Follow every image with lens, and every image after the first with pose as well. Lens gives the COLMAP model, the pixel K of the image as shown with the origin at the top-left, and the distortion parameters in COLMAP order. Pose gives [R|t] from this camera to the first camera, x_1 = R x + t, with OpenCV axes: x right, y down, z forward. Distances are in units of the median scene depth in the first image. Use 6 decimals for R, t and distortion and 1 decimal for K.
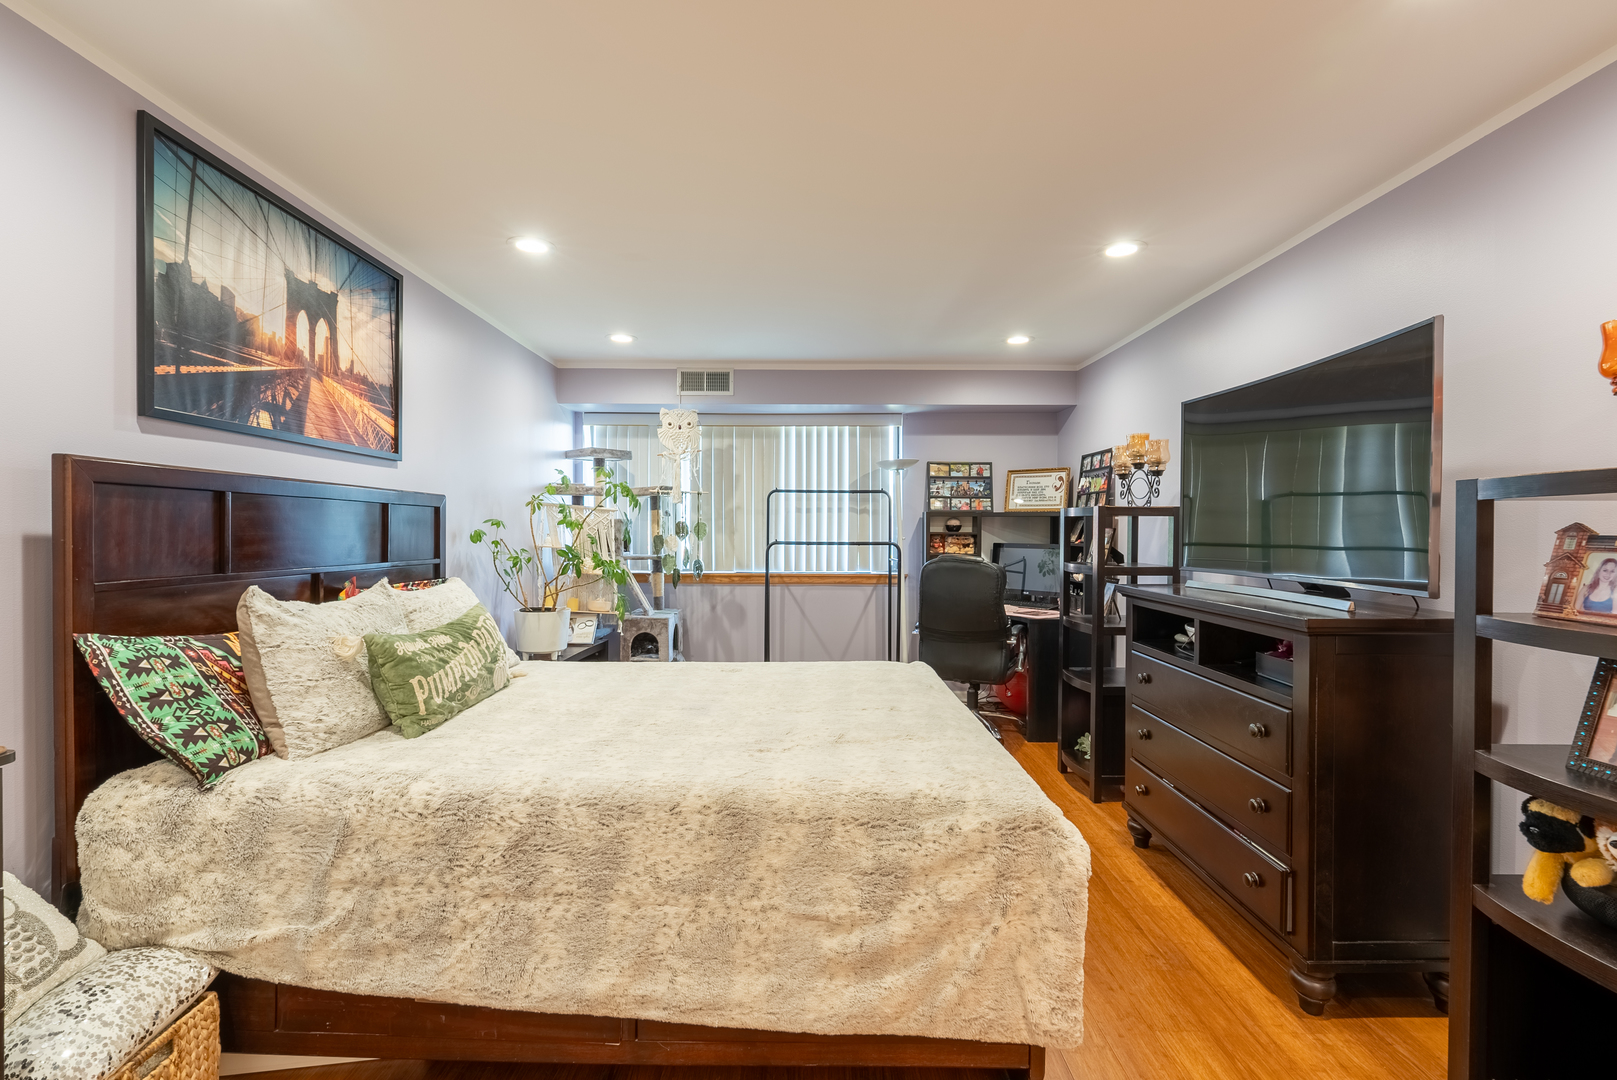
lens RADIAL K [[720.4, 0, 809.6], [0, 720.4, 537.2], [0, 0, 1]] dist [-0.007295, 0.001840]
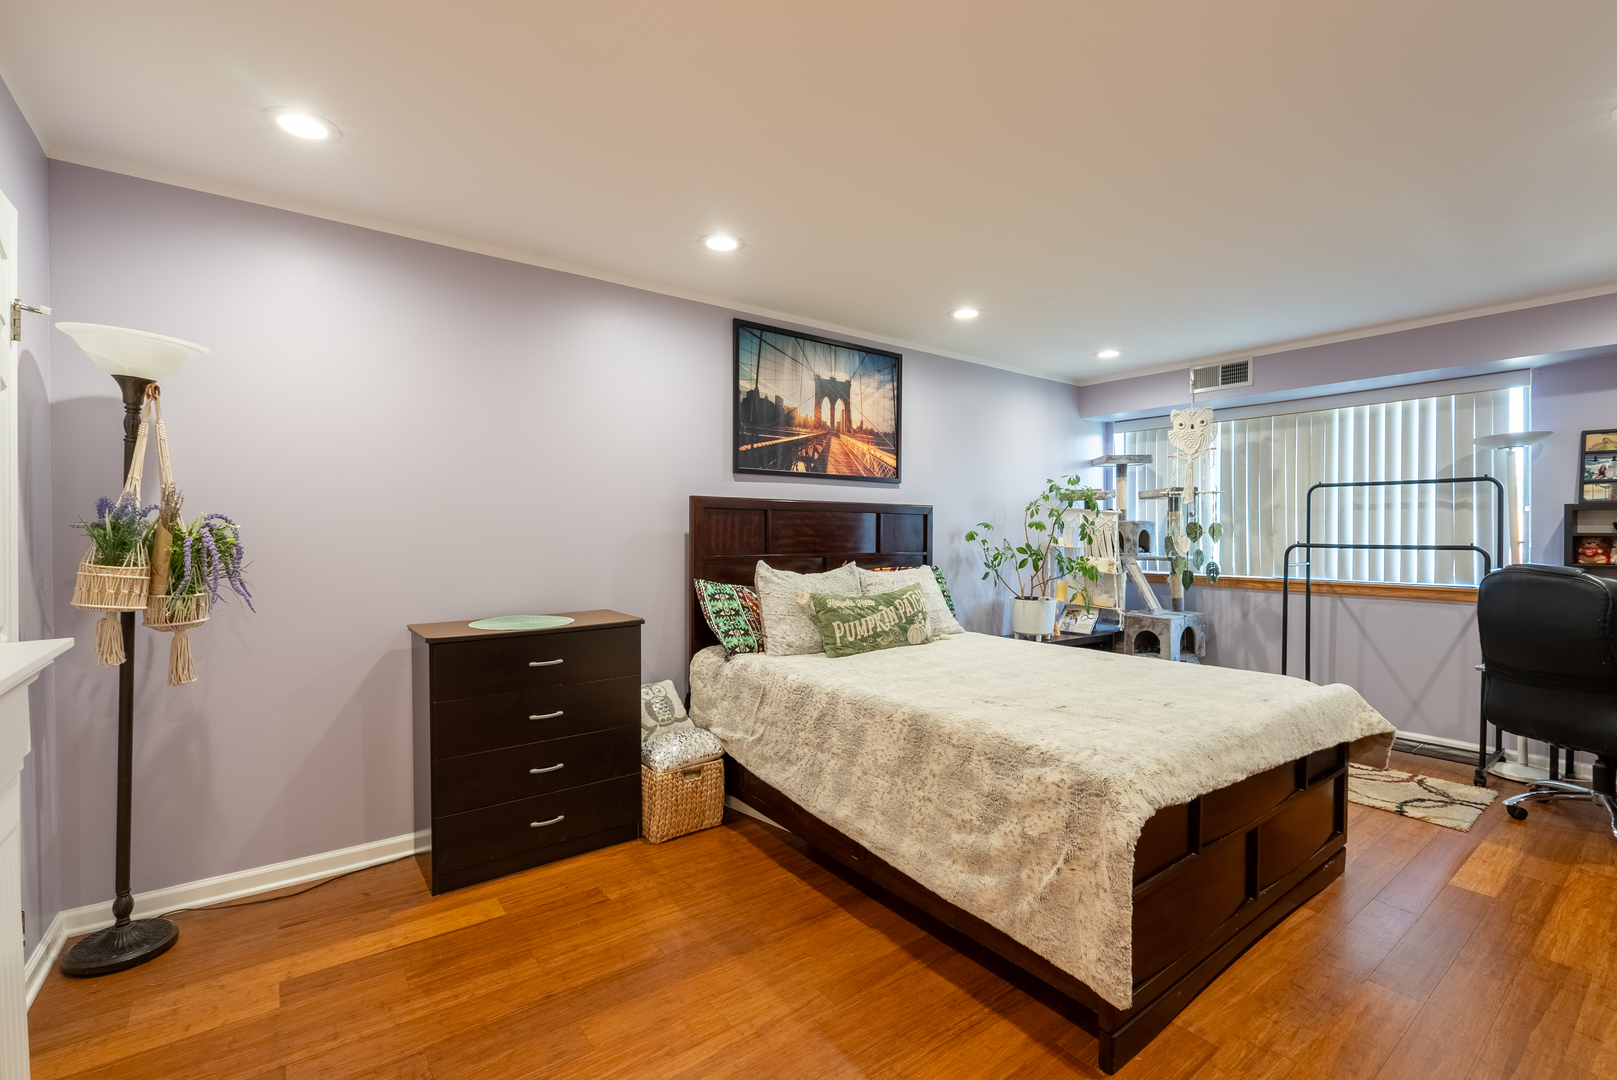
lens RADIAL K [[720.4, 0, 804.6], [0, 720.4, 535.7], [0, 0, 1]] dist [-0.007295, 0.001840]
pose [[0.598777, 0.002099, -0.800913, 0.679727], [-0.007153, 0.999971, -0.002728, 0.006428], [0.800884, 0.007362, 0.598775, -0.024240]]
